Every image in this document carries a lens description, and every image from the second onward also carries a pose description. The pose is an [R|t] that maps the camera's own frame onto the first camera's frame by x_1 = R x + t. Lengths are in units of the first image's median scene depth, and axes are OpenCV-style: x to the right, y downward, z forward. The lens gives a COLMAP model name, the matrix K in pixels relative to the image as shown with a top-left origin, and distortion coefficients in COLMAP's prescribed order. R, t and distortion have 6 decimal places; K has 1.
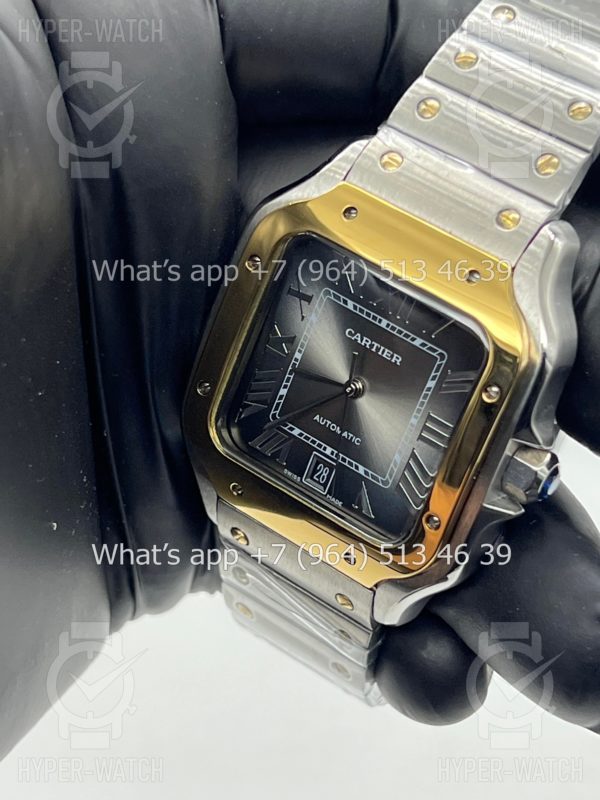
lens RADIAL K [[1863.3, 0, 300.0], [0, 1863.3, 400.0], [0, 0, 1]] dist [0.232033, -0.546930]
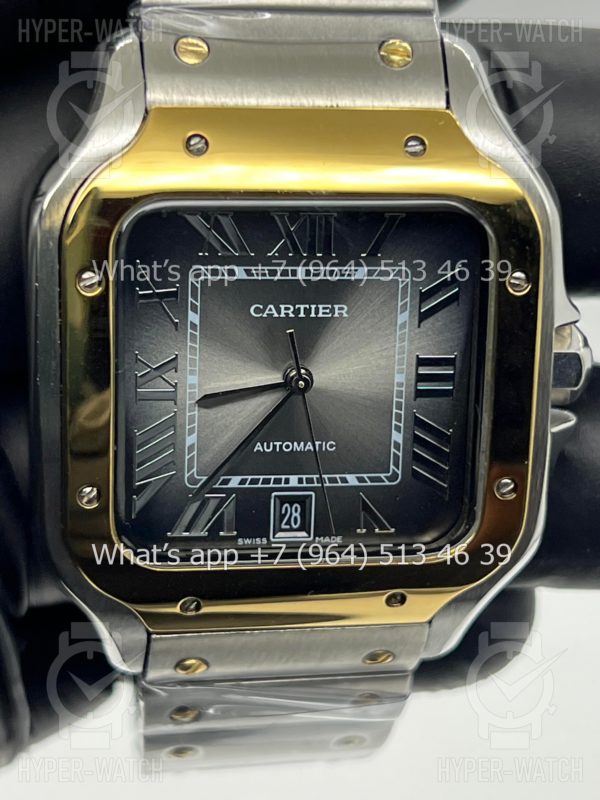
lens RADIAL K [[1863.3, 0, 300.0], [0, 1863.3, 400.0], [0, 0, 1]] dist [0.232033, -0.546930]
pose [[0.726729, -0.482065, 0.489366, -0.302893], [0.445967, 0.872954, 0.197650, -0.132392], [-0.522474, 0.074603, 0.849385, 0.423763]]
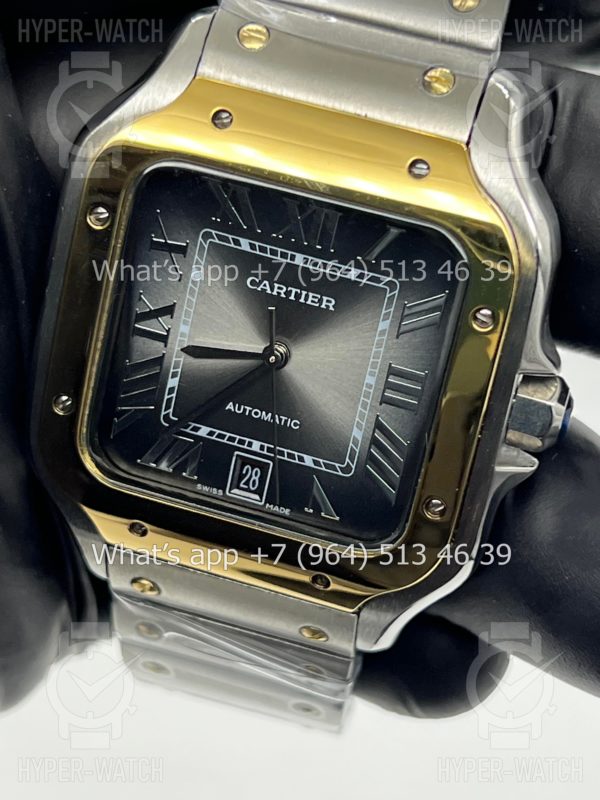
lens RADIAL K [[1863.3, 0, 300.0], [0, 1863.3, 400.0], [0, 0, 1]] dist [0.232033, -0.546930]
pose [[0.942167, -0.245752, 0.227877, -0.131573], [0.230936, 0.968799, 0.089980, -0.052452], [-0.242880, -0.032151, 0.969523, 0.289476]]
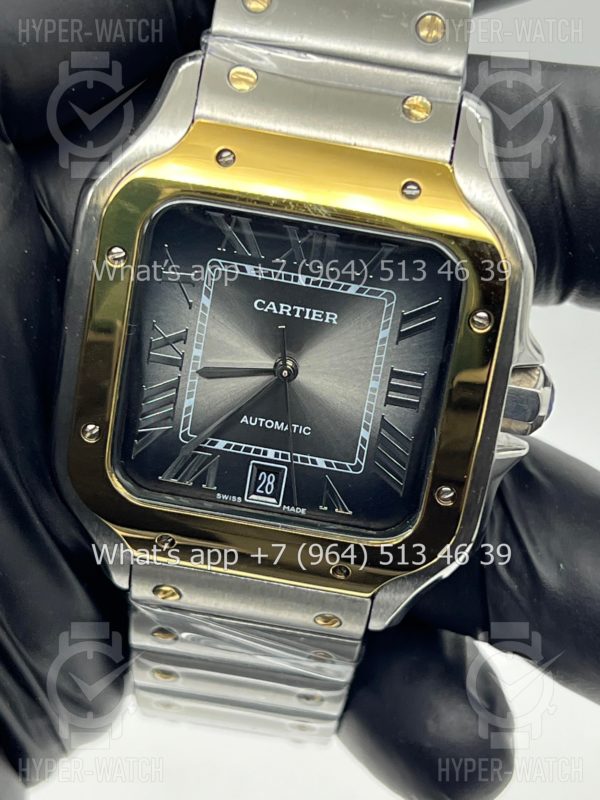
lens RADIAL K [[1863.3, 0, 300.0], [0, 1863.3, 400.0], [0, 0, 1]] dist [0.232033, -0.546930]
pose [[0.877394, -0.333640, 0.344767, -0.241201], [0.302945, 0.942501, 0.141121, -0.103213], [-0.372027, -0.019373, 0.928020, 0.262164]]
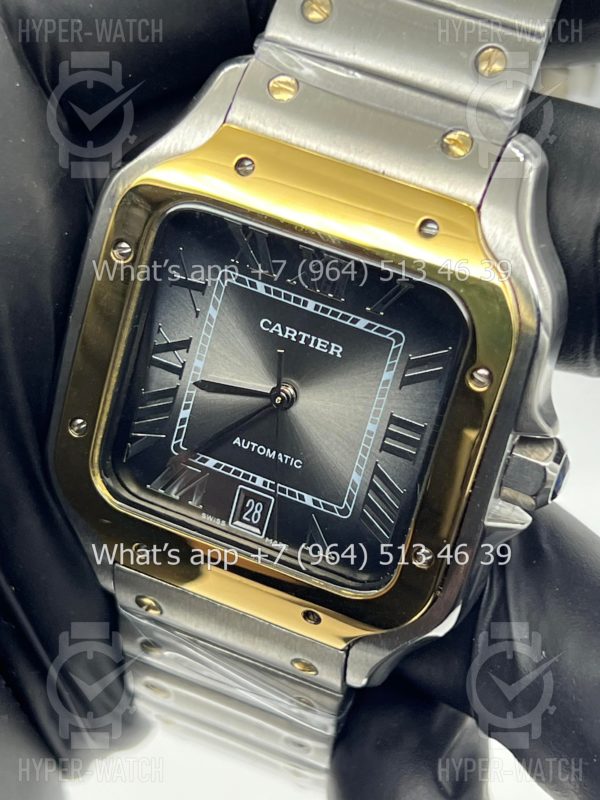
lens RADIAL K [[1863.3, 0, 300.0], [0, 1863.3, 400.0], [0, 0, 1]] dist [0.232033, -0.546930]
pose [[0.972390, -0.172708, 0.156939, -0.082160], [0.162034, 0.983655, 0.078533, -0.062359], [-0.167937, -0.050935, 0.984481, 0.257071]]
